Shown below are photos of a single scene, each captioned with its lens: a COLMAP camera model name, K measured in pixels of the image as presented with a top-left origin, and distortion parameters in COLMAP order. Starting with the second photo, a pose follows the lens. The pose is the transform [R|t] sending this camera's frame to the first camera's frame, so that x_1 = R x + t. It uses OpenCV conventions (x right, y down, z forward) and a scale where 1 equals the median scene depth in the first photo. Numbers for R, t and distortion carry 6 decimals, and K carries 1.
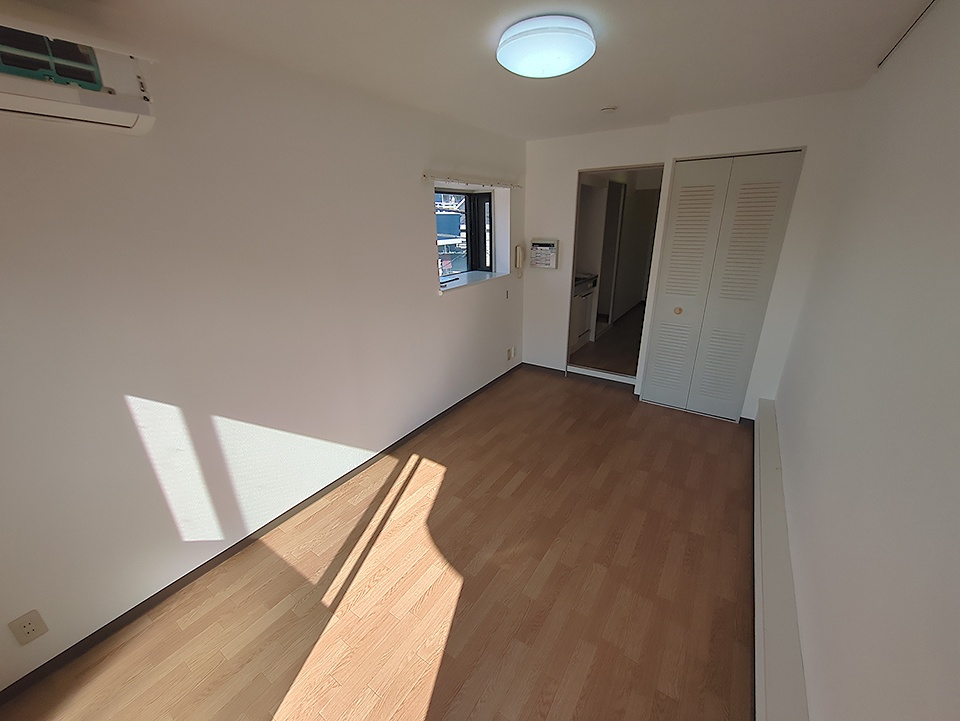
lens RADIAL K [[377.9, 0, 480.0], [0, 377.9, 360.5], [0, 0, 1]] dist [-0.000691, 0.000806]
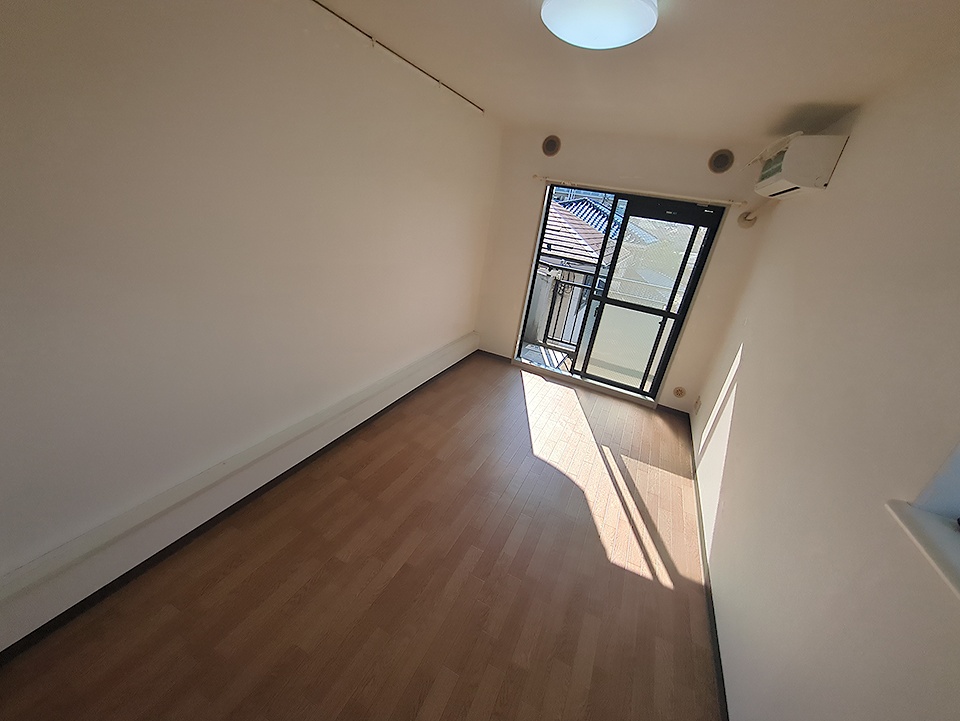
lens RADIAL K [[377.9, 0, 480.0], [0, 377.9, 360.5], [0, 0, 1]] dist [-0.000691, 0.000806]
pose [[-0.979202, -0.053678, -0.195658, 0.340354], [-0.174268, 0.716356, 0.675622, -0.472393], [0.103895, 0.695668, -0.710811, 1.272631]]
